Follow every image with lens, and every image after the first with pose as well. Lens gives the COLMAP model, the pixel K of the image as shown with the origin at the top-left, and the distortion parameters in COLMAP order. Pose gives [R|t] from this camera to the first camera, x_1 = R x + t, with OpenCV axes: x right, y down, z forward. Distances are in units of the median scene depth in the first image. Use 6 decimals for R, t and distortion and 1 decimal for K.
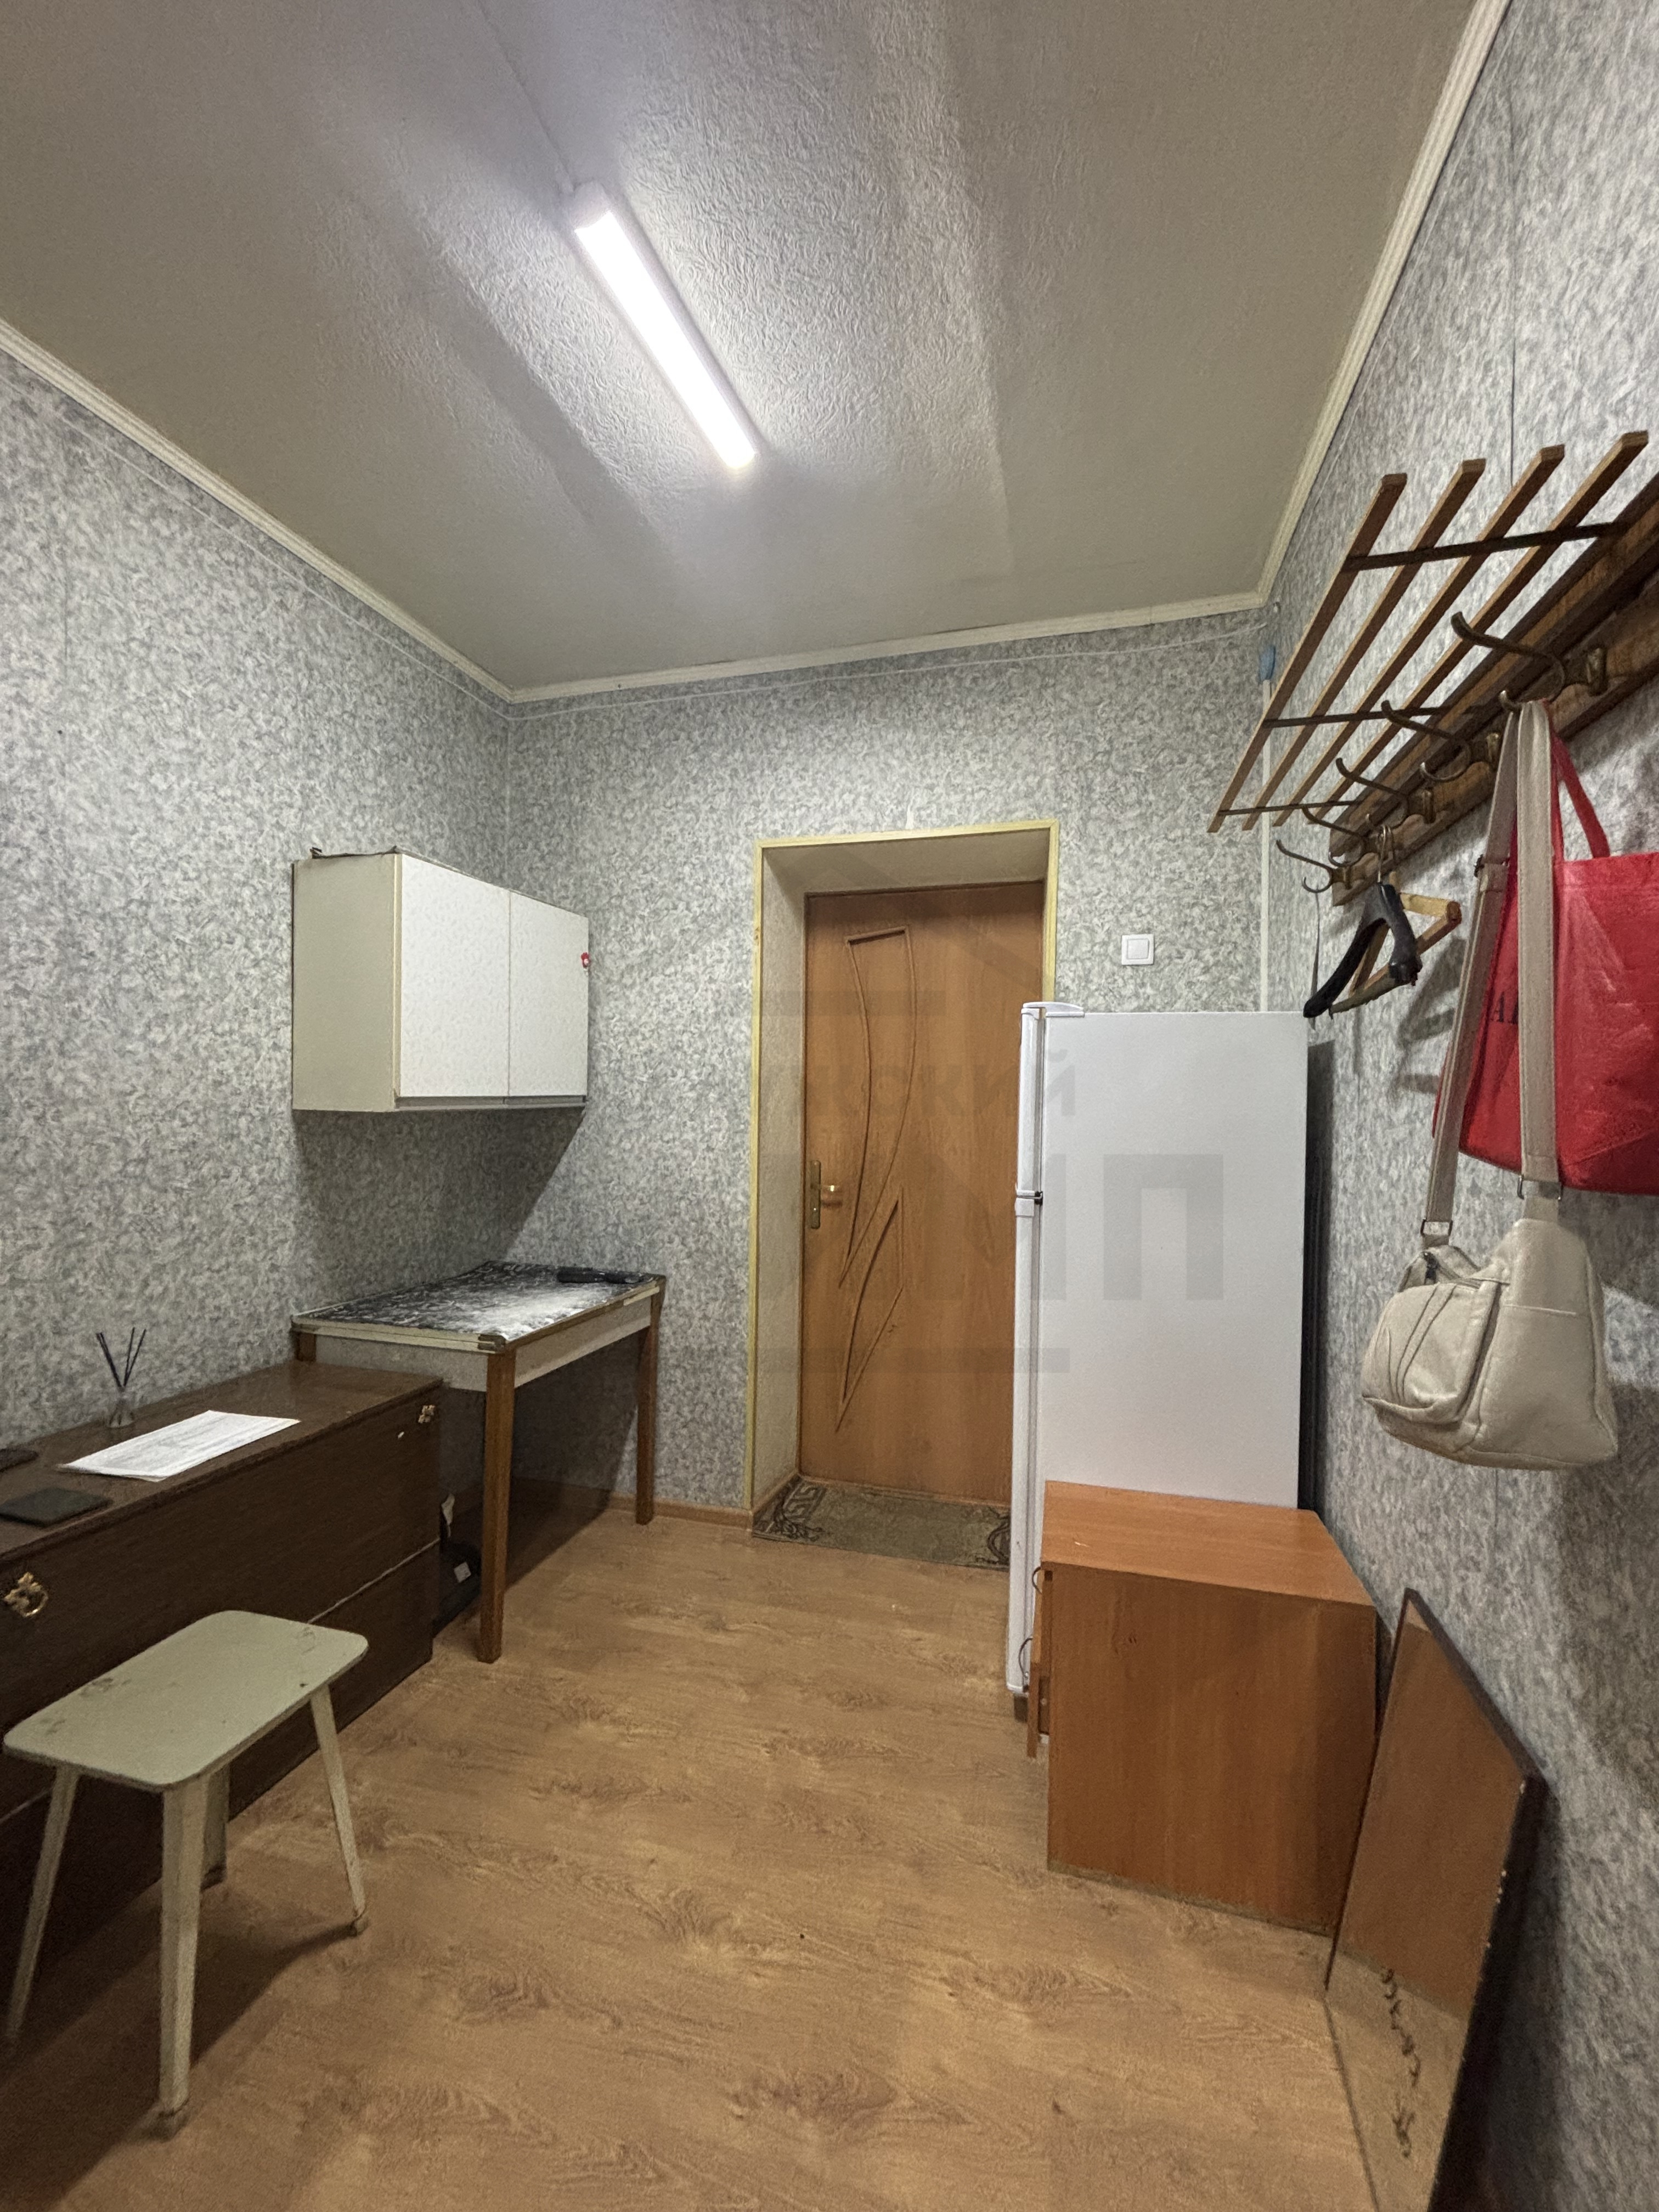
lens RADIAL K [[898.2, 0, 830.2], [0, 898.2, 1109.6], [0, 0, 1]] dist [-0.001953, 0.002566]
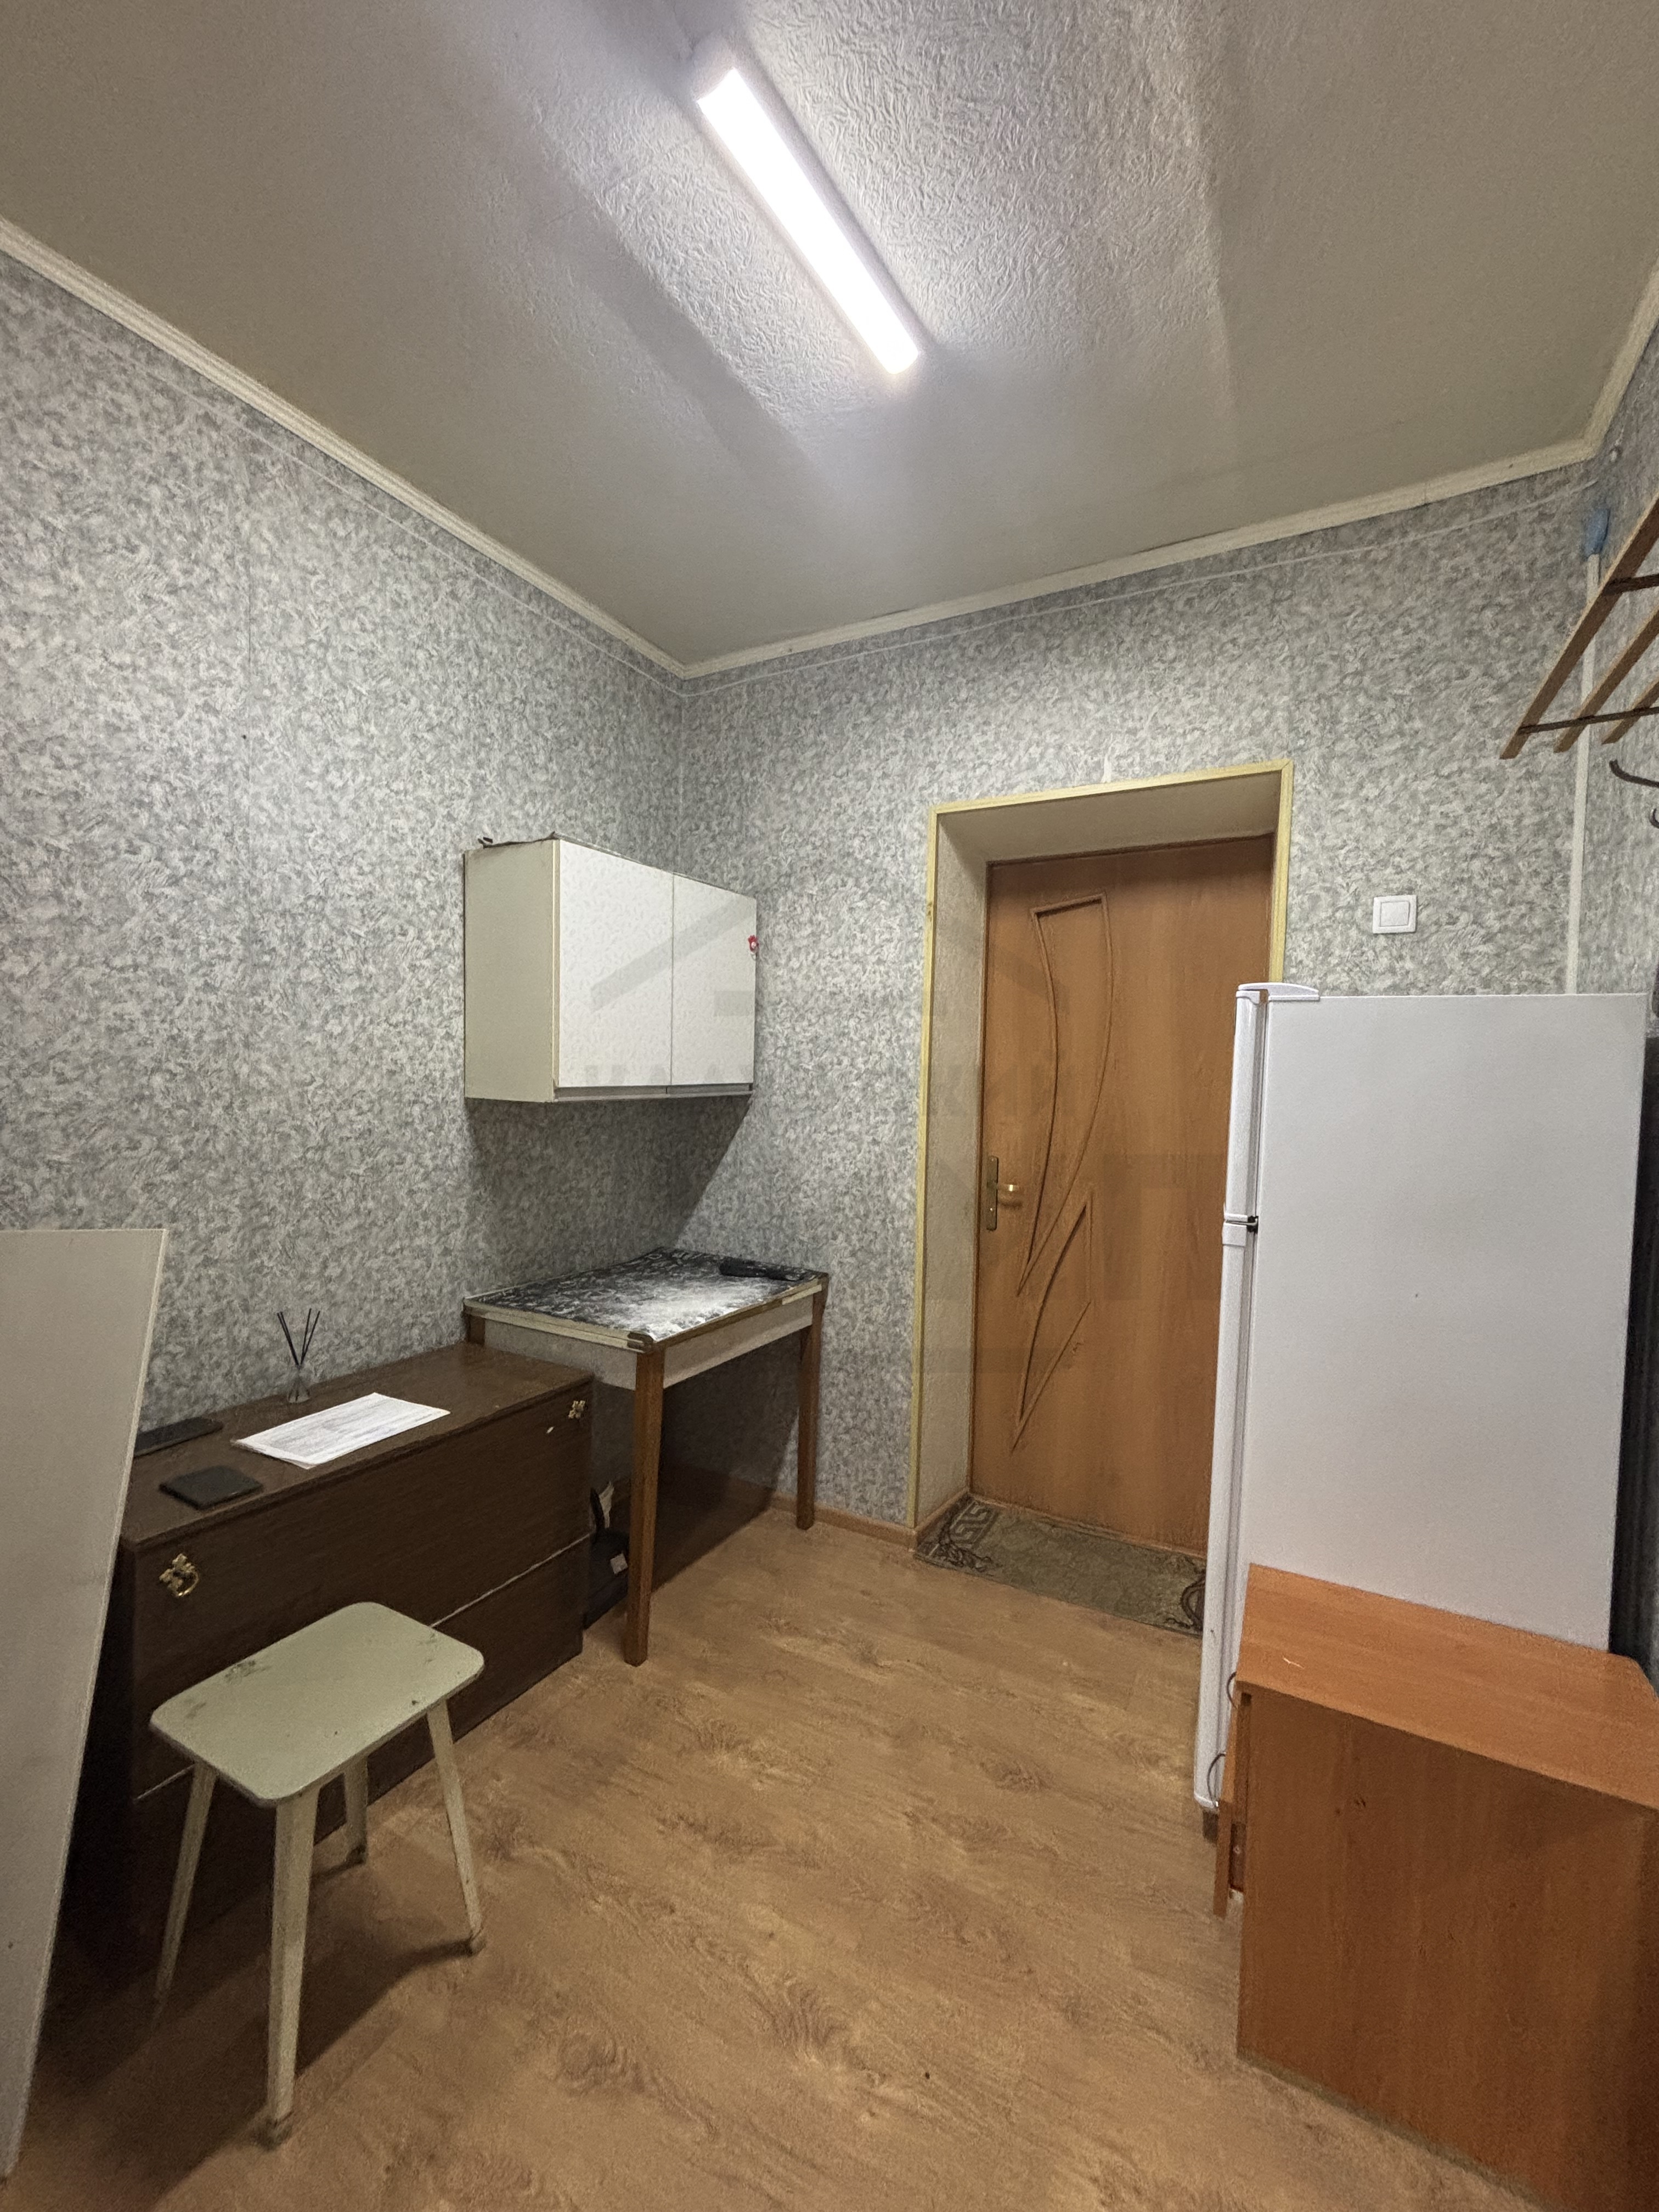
lens RADIAL K [[898.2, 0, 827.4], [0, 898.2, 1110.0], [0, 0, 1]] dist [-0.001953, 0.002566]
pose [[0.974247, 0.018926, -0.224690, 0.031113], [-0.012744, 0.999500, 0.028934, -0.019608], [0.225125, -0.025326, 0.974001, 0.094509]]
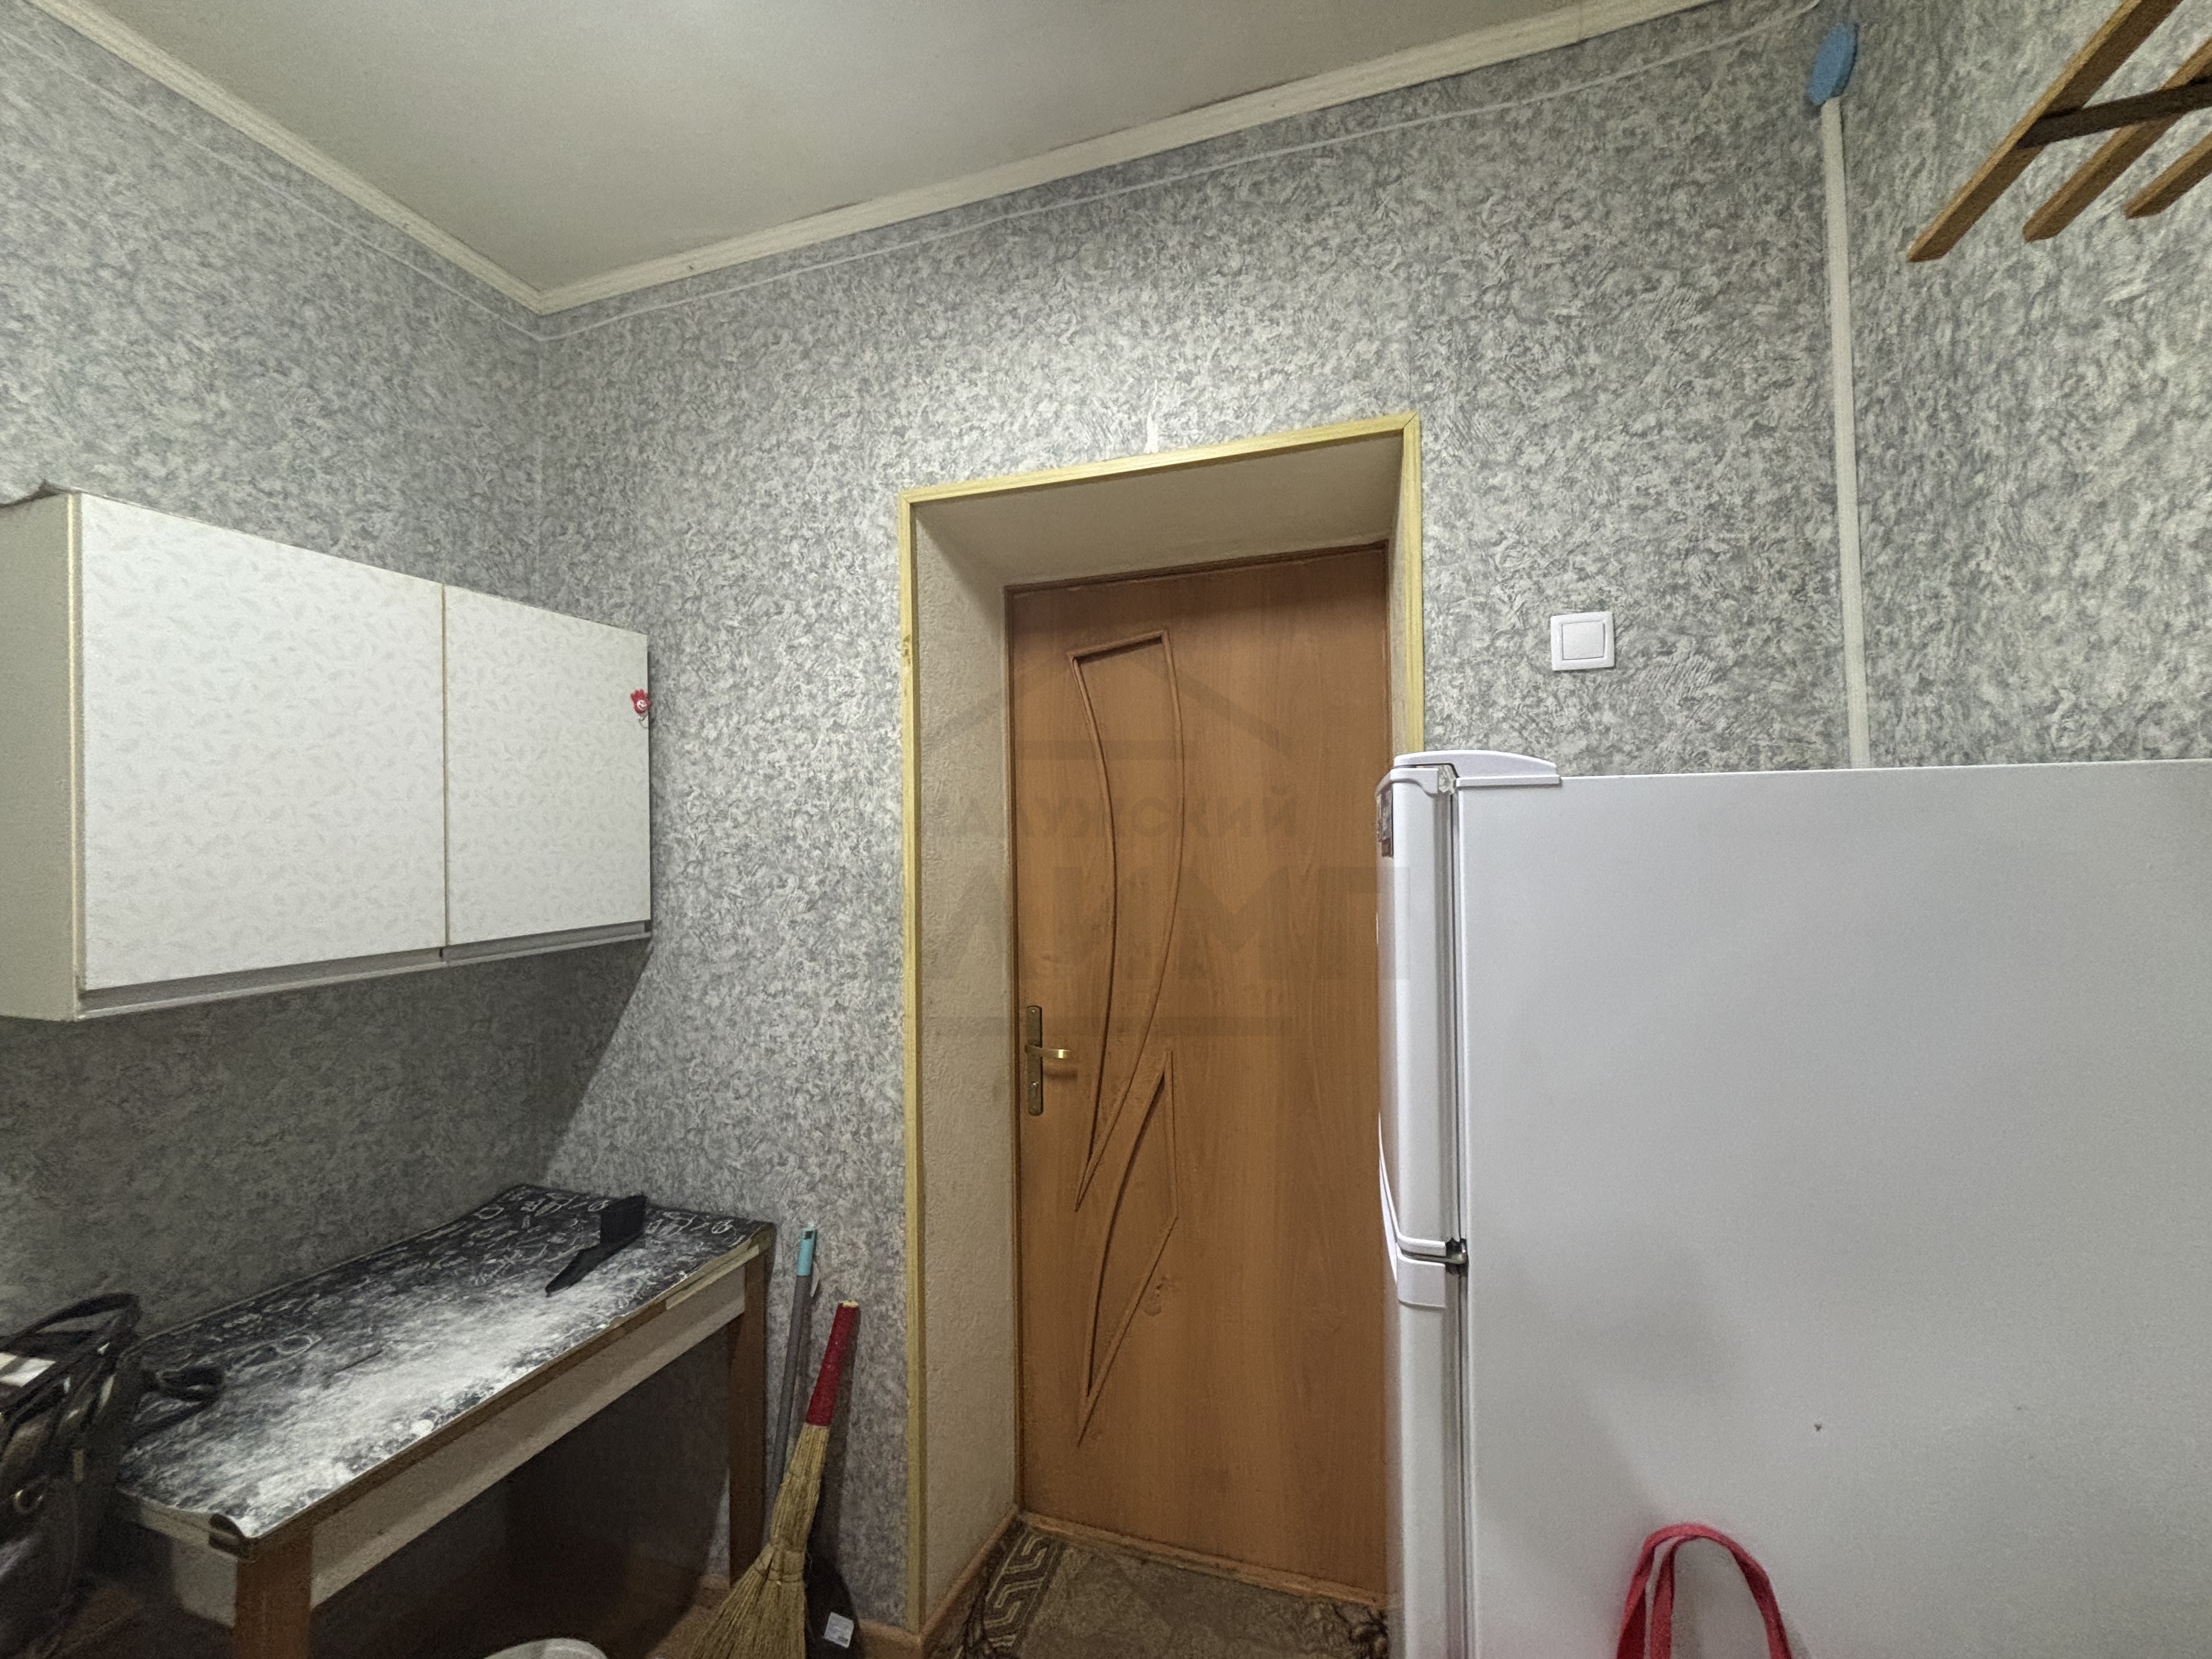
lens RADIAL K [[898.2, 0, 1100.7], [0, 898.2, 822.1], [0, 0, 1]] dist [-0.001953, 0.002566]
pose [[0.998424, -0.030685, -0.046984, 0.087455], [0.029012, 0.998935, -0.035885, -0.065876], [0.048035, 0.034466, 0.998251, 0.500560]]
